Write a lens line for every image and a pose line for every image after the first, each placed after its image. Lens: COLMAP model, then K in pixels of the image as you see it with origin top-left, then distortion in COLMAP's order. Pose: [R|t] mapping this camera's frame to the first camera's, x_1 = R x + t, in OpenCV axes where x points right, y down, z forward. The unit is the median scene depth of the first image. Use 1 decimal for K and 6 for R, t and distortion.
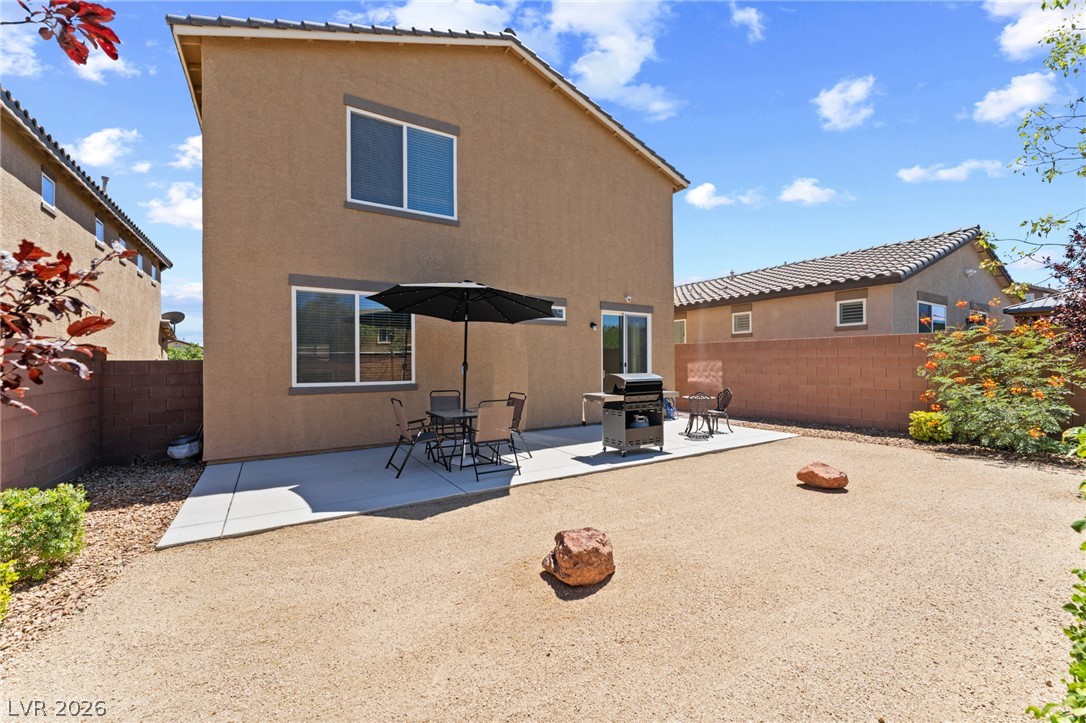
lens RADIAL K [[444.6, 0, 542.2], [0, 444.6, 359.3], [0, 0, 1]] dist [0.001715, 0.000060]
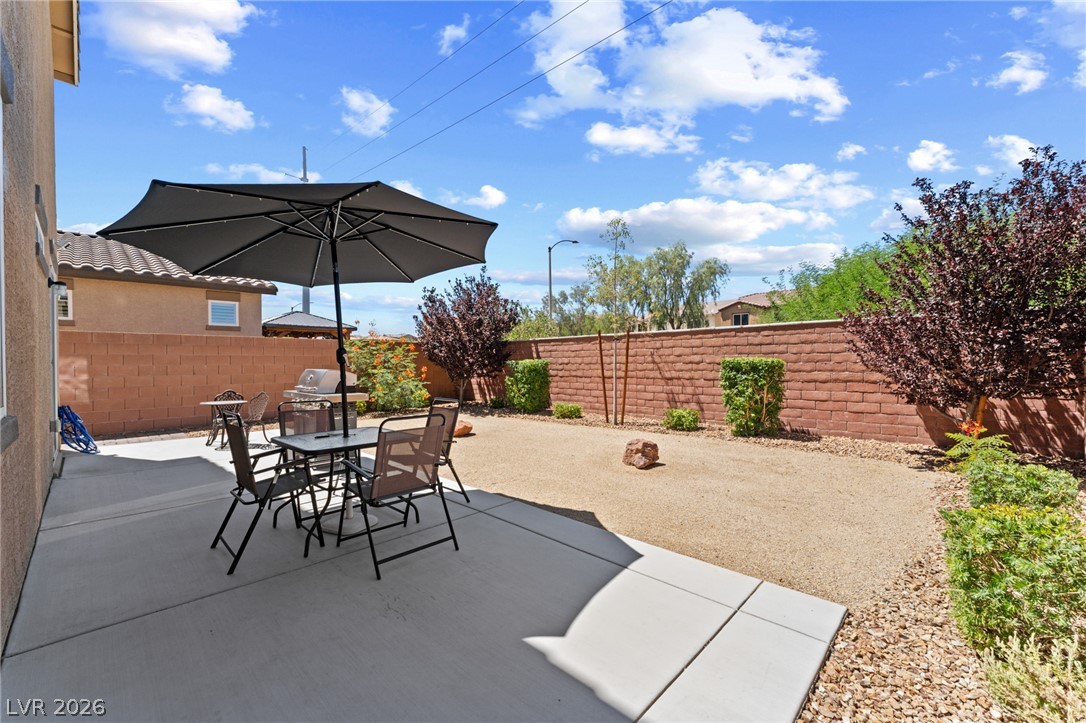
lens RADIAL K [[444.6, 0, 536.8], [0, 444.6, 362.2], [0, 0, 1]] dist [0.001715, 0.000060]
pose [[-0.263690, 0.005023, 0.964594, -0.483320], [0.000744, 0.999987, -0.005004, 0.014120], [-0.964607, -0.000602, -0.263691, 0.562091]]
